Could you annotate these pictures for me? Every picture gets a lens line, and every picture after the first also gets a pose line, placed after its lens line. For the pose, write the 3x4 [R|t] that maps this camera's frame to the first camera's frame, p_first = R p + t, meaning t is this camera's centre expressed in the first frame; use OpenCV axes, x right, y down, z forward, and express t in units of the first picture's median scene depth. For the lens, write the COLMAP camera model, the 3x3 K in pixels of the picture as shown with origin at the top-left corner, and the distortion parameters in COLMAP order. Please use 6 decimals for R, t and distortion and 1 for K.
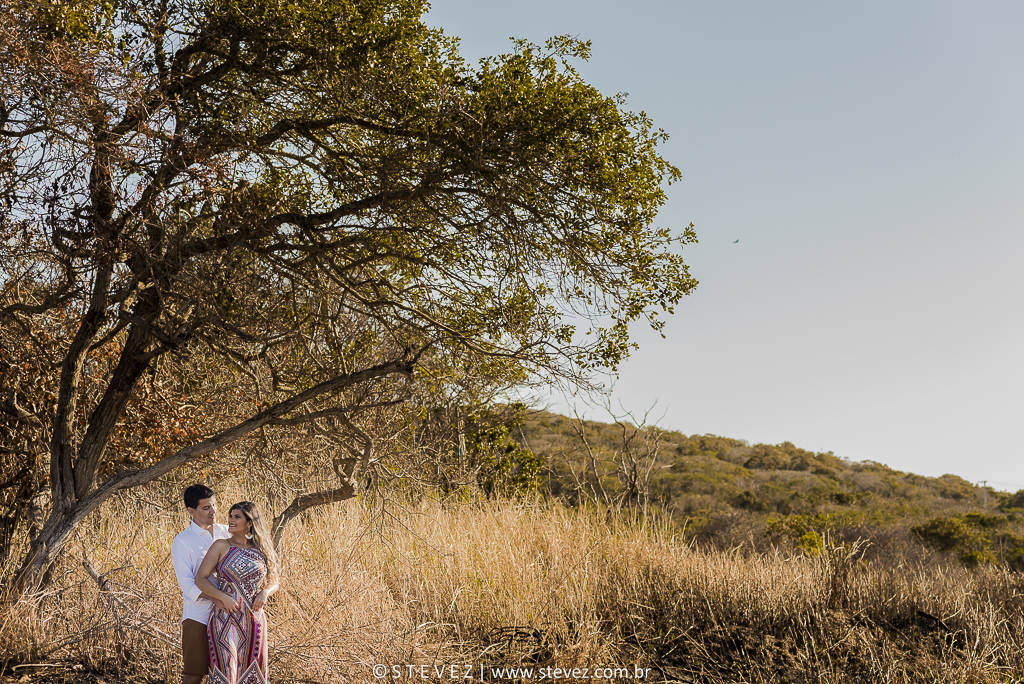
lens RADIAL K [[2405.5, 0, 512.1], [0, 2405.5, 342.5], [0, 0, 1]] dist [-0.038337, 0.000000]
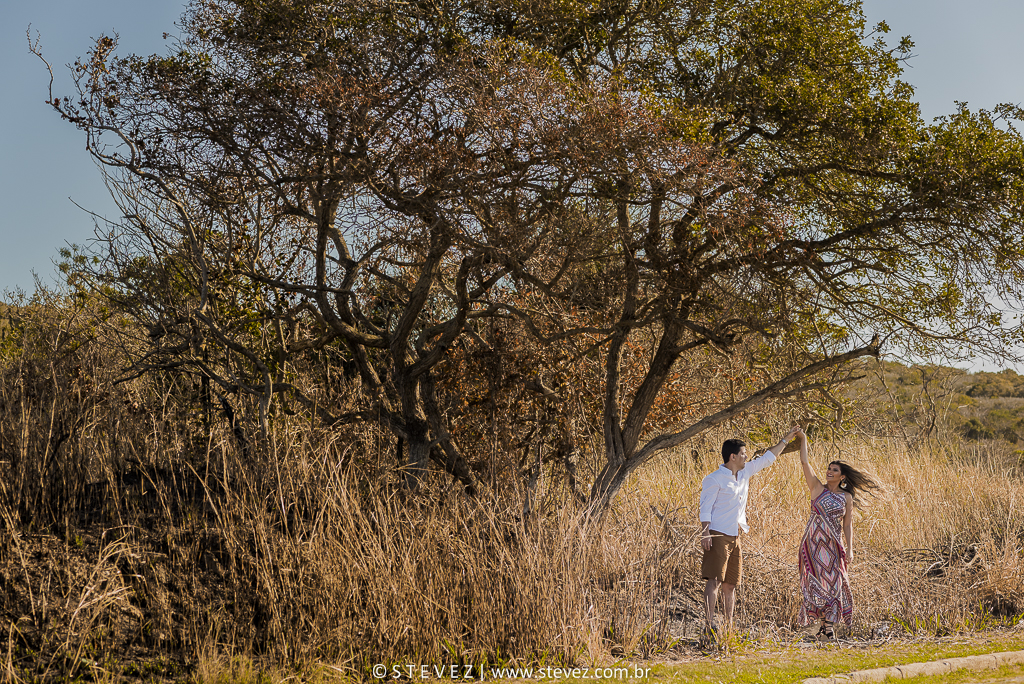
lens RADIAL K [[2405.5, 0, 512.5], [0, 2405.5, 340.6], [0, 0, 1]] dist [-0.038337, 0.000000]
pose [[0.995821, -0.028309, -0.086824, -0.122361], [0.030538, 0.999235, 0.024450, -0.032349], [0.086066, -0.026999, 0.995924, -0.310643]]
